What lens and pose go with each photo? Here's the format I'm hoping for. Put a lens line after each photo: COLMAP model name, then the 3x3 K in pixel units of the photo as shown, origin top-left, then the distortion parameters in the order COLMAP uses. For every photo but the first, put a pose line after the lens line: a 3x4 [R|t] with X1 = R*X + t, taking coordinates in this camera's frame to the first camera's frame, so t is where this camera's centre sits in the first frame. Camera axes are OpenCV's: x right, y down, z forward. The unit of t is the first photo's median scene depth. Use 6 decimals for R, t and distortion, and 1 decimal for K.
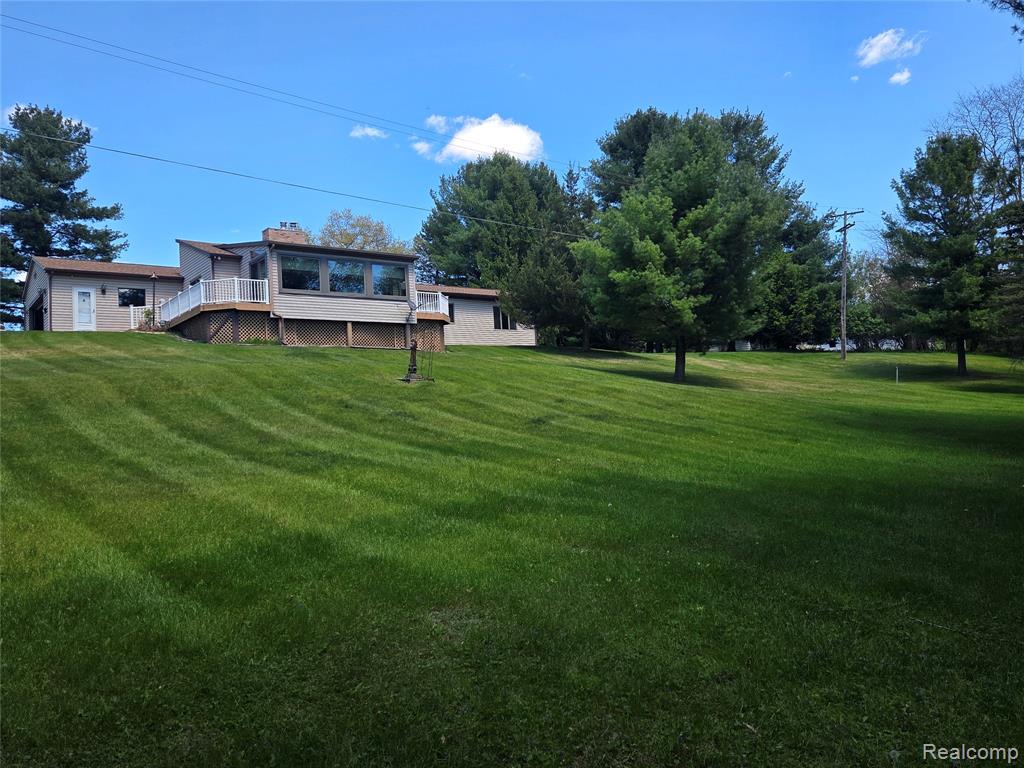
lens RADIAL K [[806.3, 0, 511.7], [0, 806.3, 384.4], [0, 0, 1]] dist [0.074953, -0.001816]
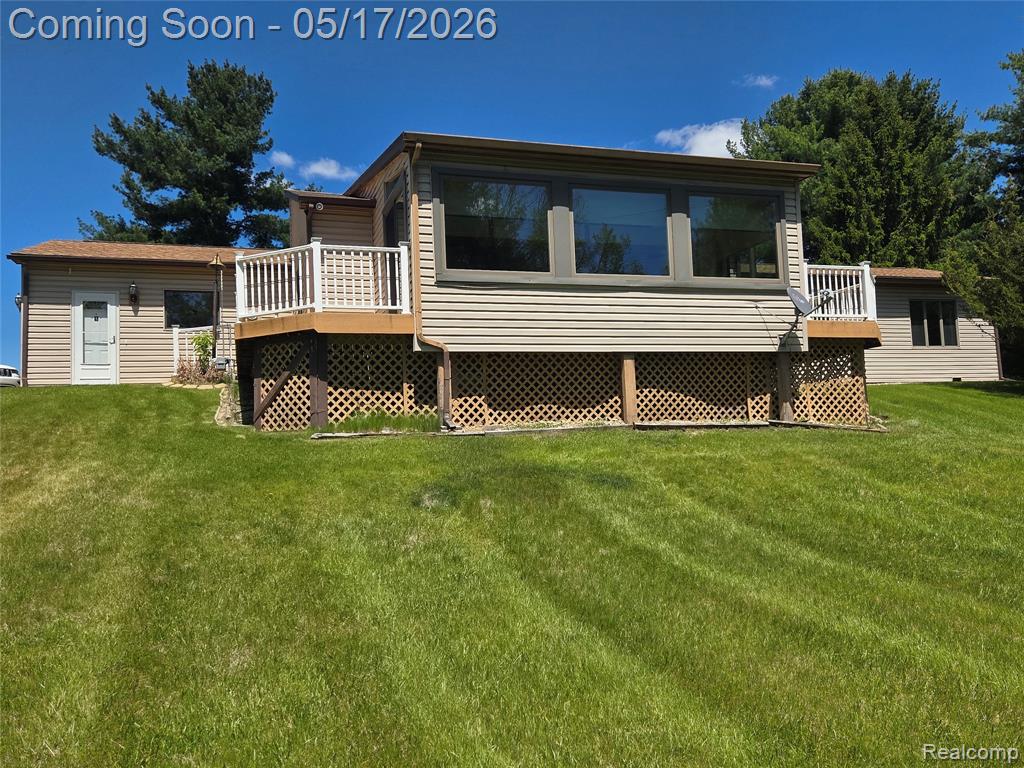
lens RADIAL K [[806.3, 0, 514.6], [0, 806.3, 382.4], [0, 0, 1]] dist [0.074953, -0.001816]
pose [[0.950785, -0.005824, -0.309798, -0.133172], [0.004198, 0.999974, -0.005915, -0.061480], [0.309824, 0.004323, 0.950784, 0.622804]]
